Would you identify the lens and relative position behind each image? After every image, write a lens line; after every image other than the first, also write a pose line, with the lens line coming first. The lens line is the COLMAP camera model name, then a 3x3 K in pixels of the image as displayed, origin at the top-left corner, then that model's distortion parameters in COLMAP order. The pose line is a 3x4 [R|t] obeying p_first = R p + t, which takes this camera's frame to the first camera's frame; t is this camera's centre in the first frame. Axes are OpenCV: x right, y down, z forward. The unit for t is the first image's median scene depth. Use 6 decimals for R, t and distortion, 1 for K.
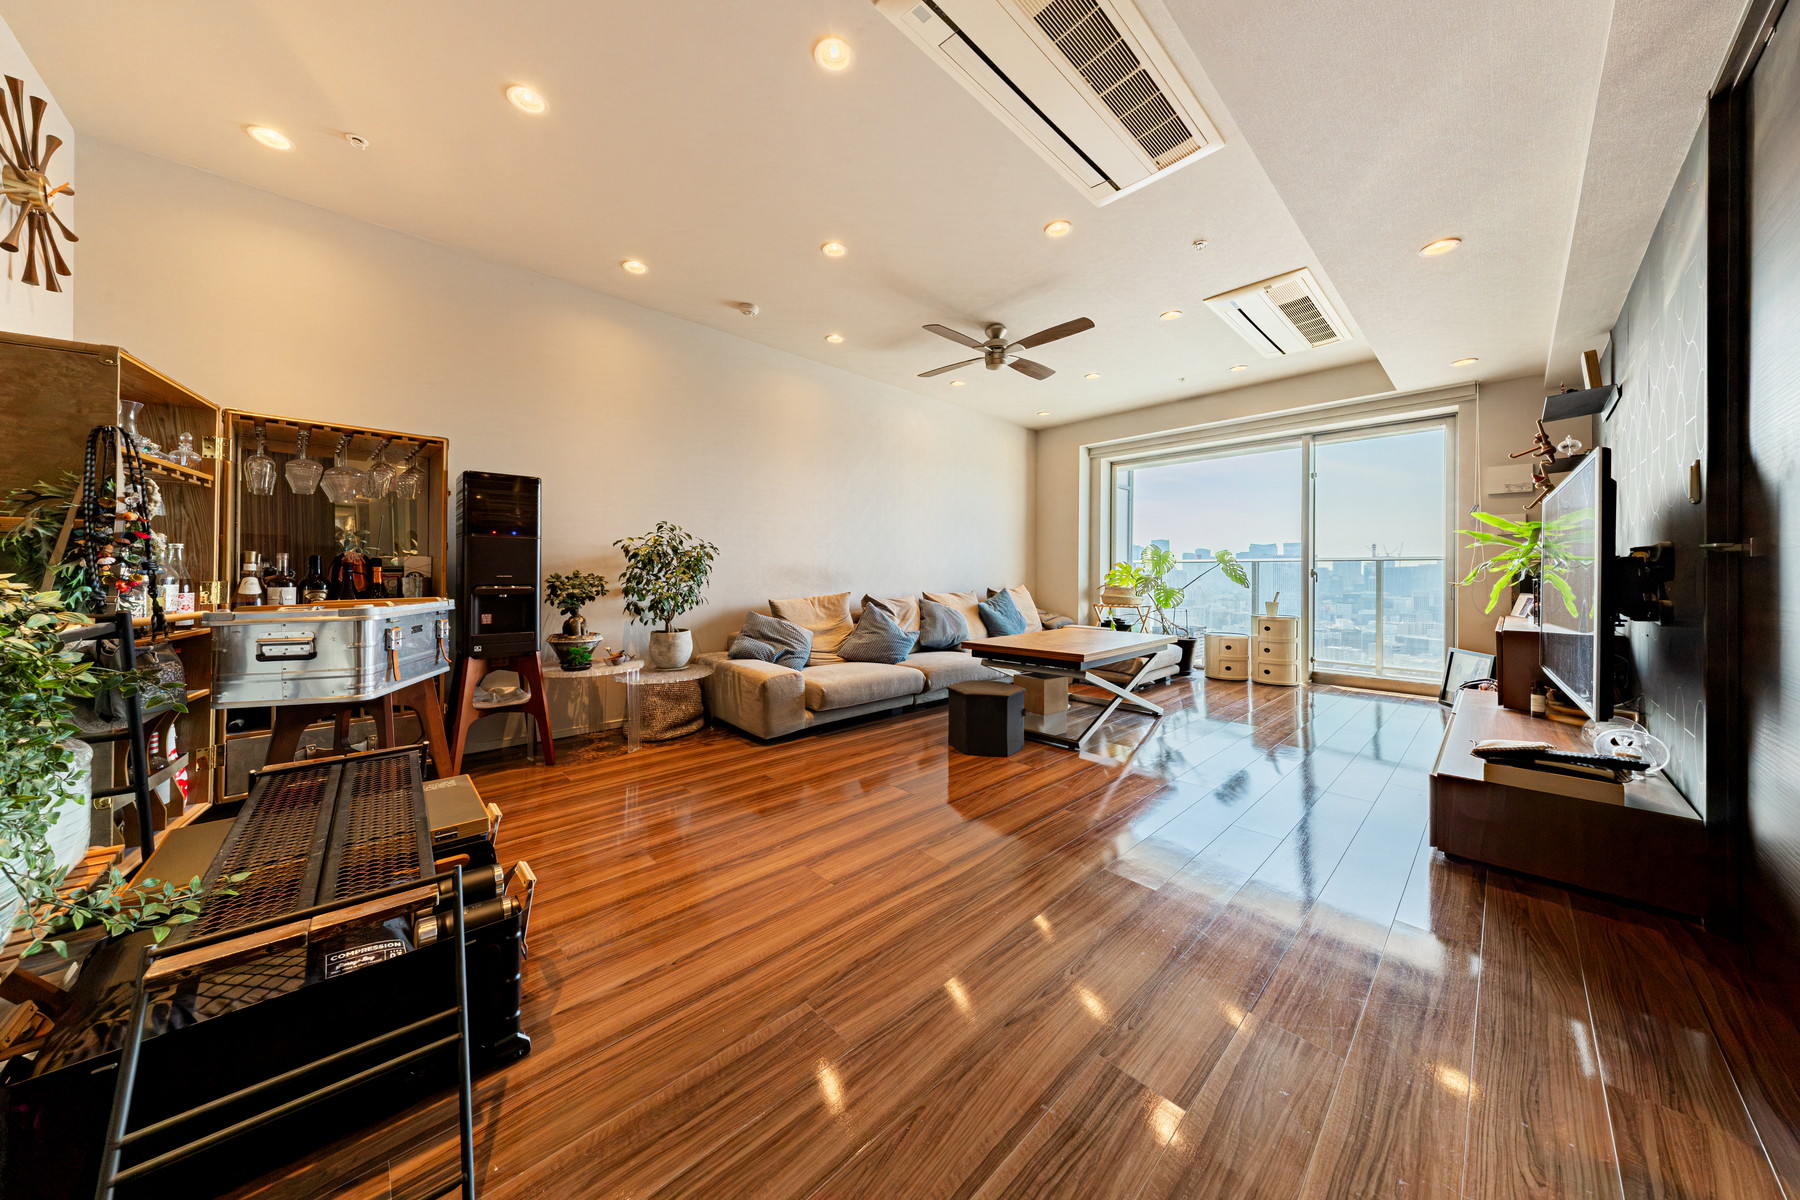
lens RADIAL K [[547.1, 0, 937.2], [0, 547.1, 572.8], [0, 0, 1]] dist [-0.001861, -0.000079]
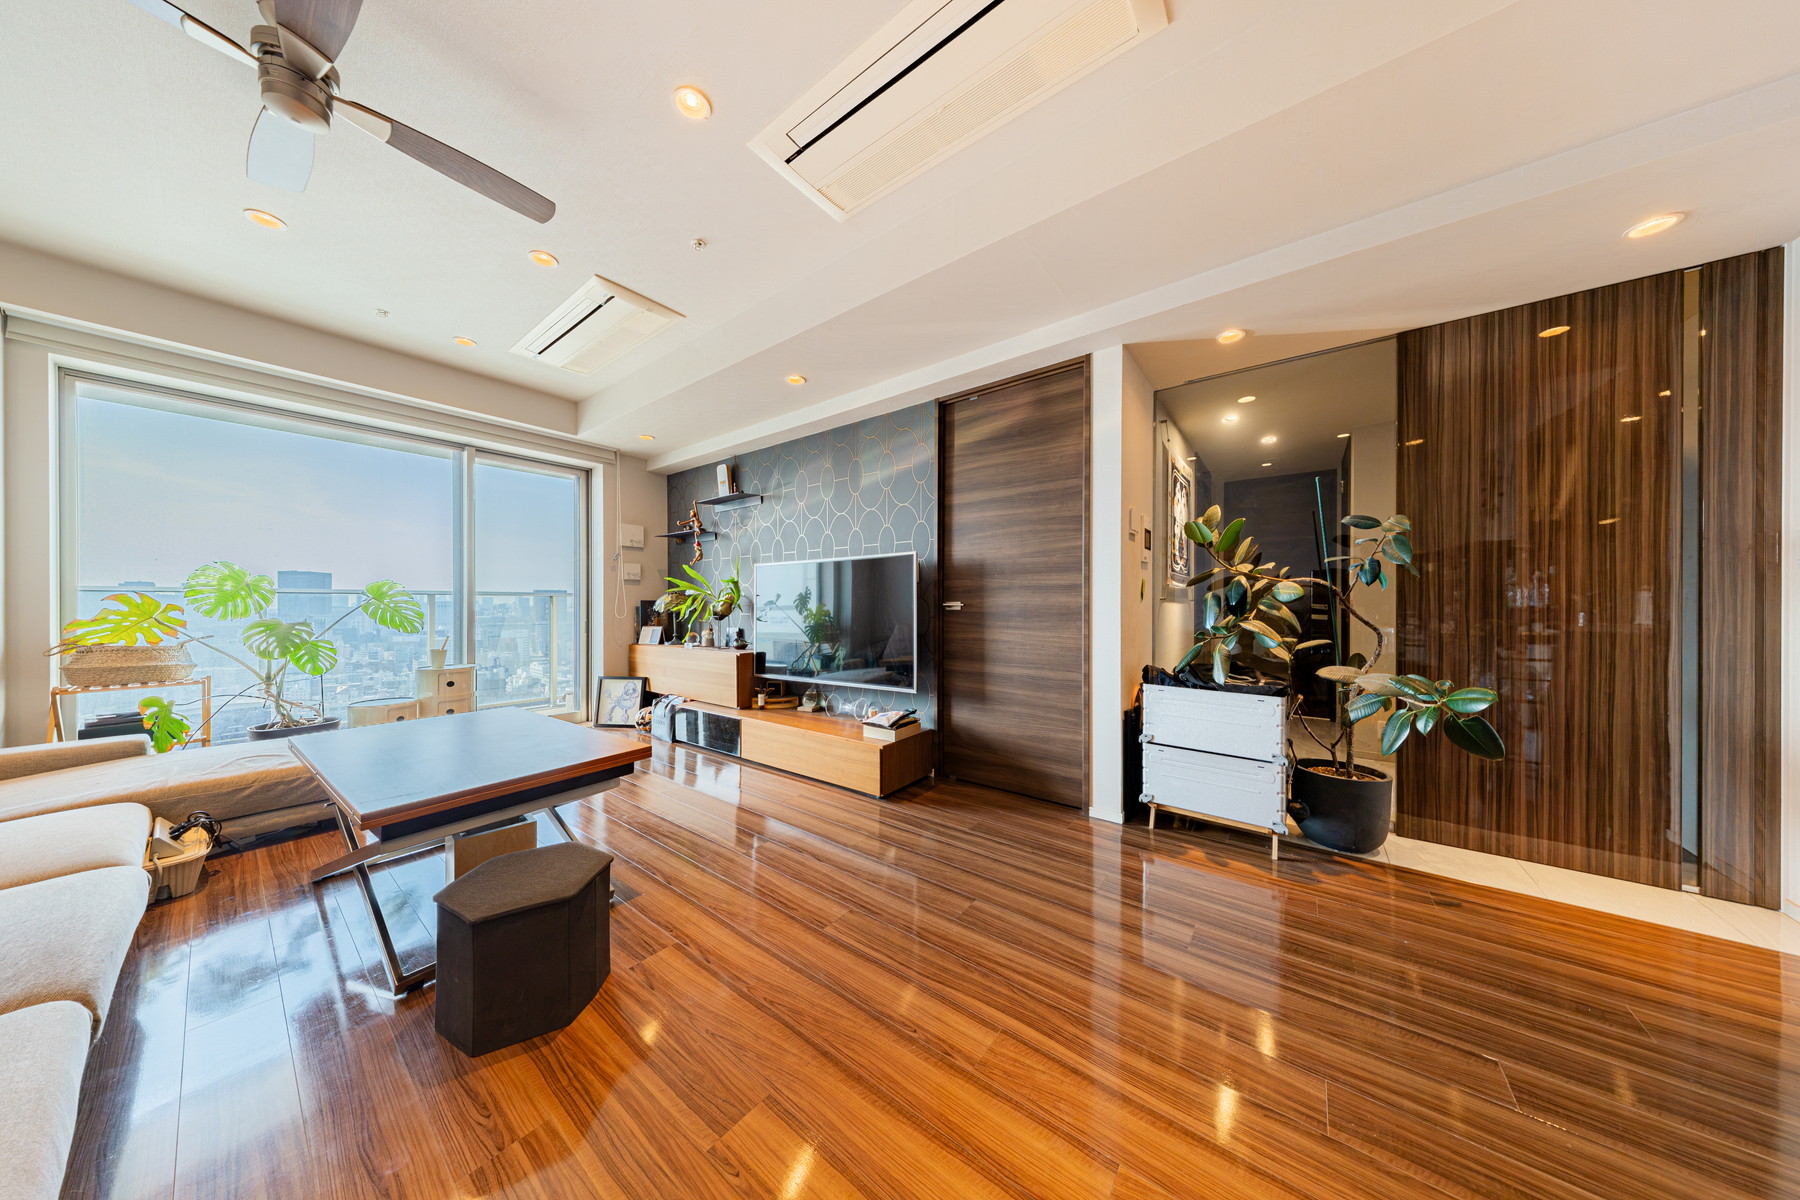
lens RADIAL K [[547.1, 0, 915.5], [0, 547.1, 607.5], [0, 0, 1]] dist [-0.001861, -0.000079]
pose [[-0.120812, -0.007034, 0.992651, -0.311781], [-0.006297, 0.999960, 0.006319, -0.018890], [-0.992655, -0.005488, -0.120851, 0.540927]]
